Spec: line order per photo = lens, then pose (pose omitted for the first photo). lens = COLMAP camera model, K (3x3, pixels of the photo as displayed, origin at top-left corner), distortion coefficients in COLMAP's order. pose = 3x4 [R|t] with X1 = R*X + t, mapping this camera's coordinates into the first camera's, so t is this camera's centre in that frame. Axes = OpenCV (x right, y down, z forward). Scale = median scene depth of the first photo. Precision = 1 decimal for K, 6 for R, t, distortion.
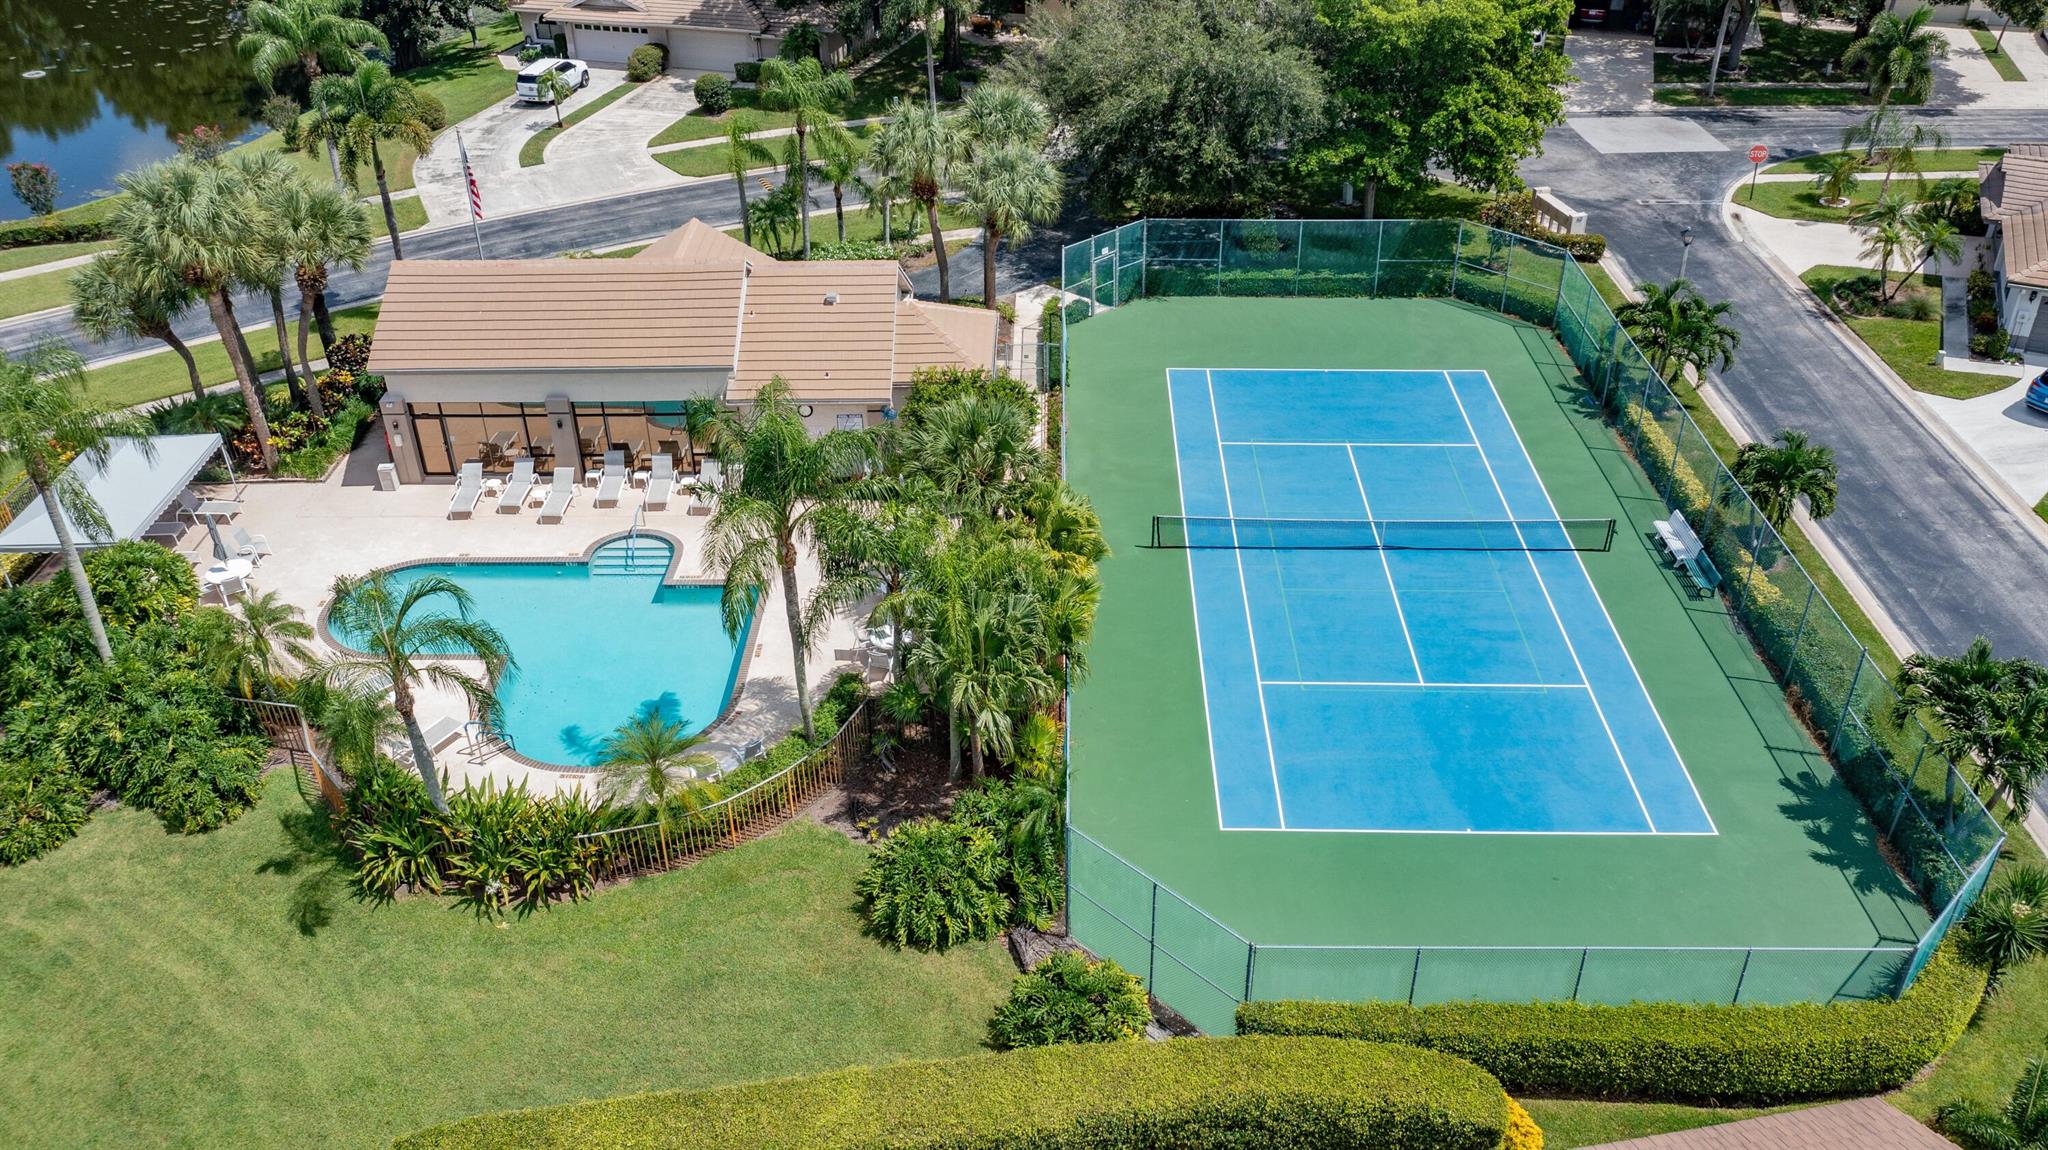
lens RADIAL K [[1614.1, 0, 1025.0], [0, 1614.1, 541.7], [0, 0, 1]] dist [-0.016051, 0.001740]
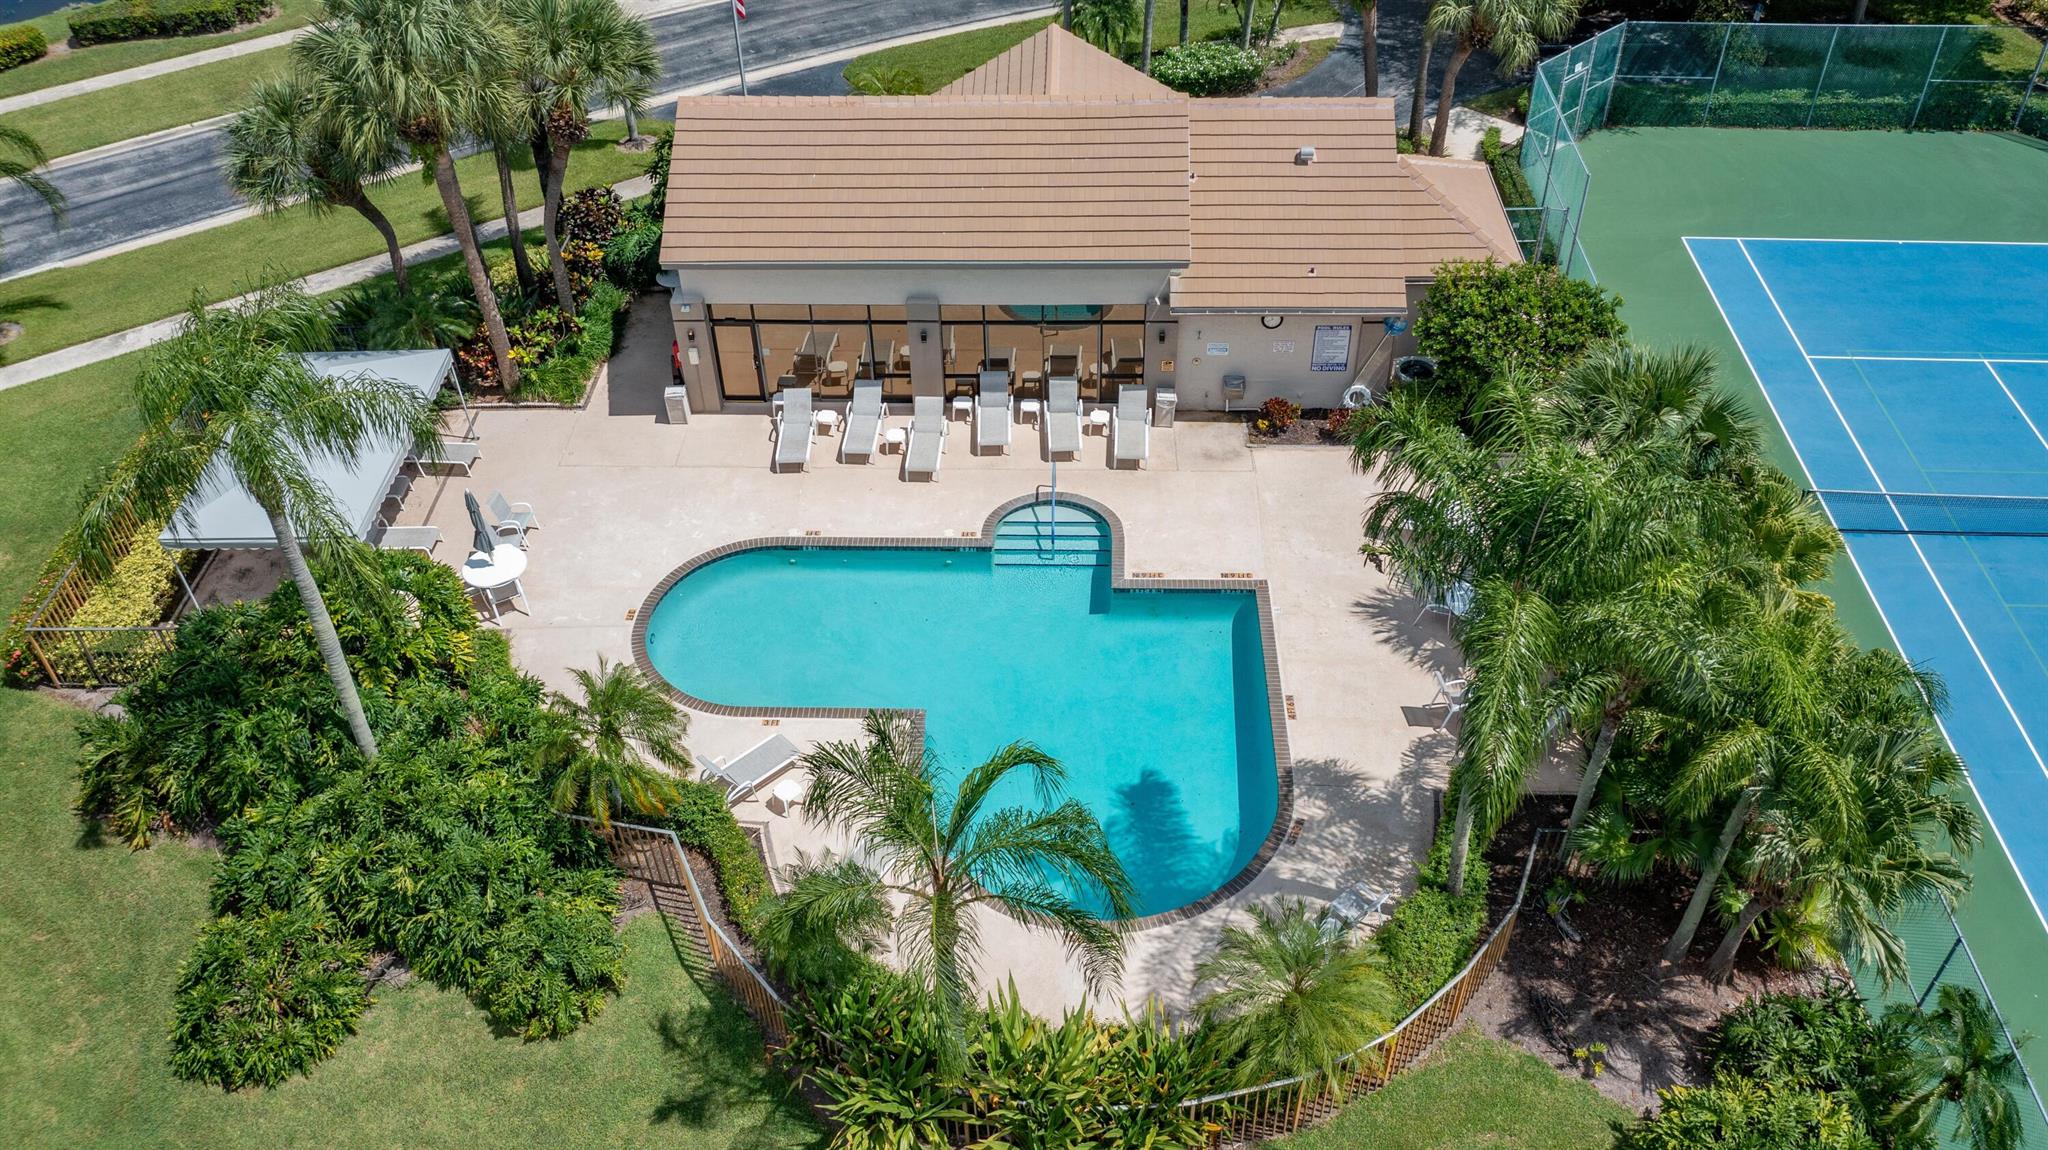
lens RADIAL K [[1614.1, 0, 1025.0], [0, 1614.1, 541.7], [0, 0, 1]] dist [-0.016051, 0.001740]
pose [[0.999809, 0.009667, -0.016961, -0.233245], [-0.007043, 0.988899, 0.148425, -0.089957], [0.018208, -0.148277, 0.988778, 0.289262]]
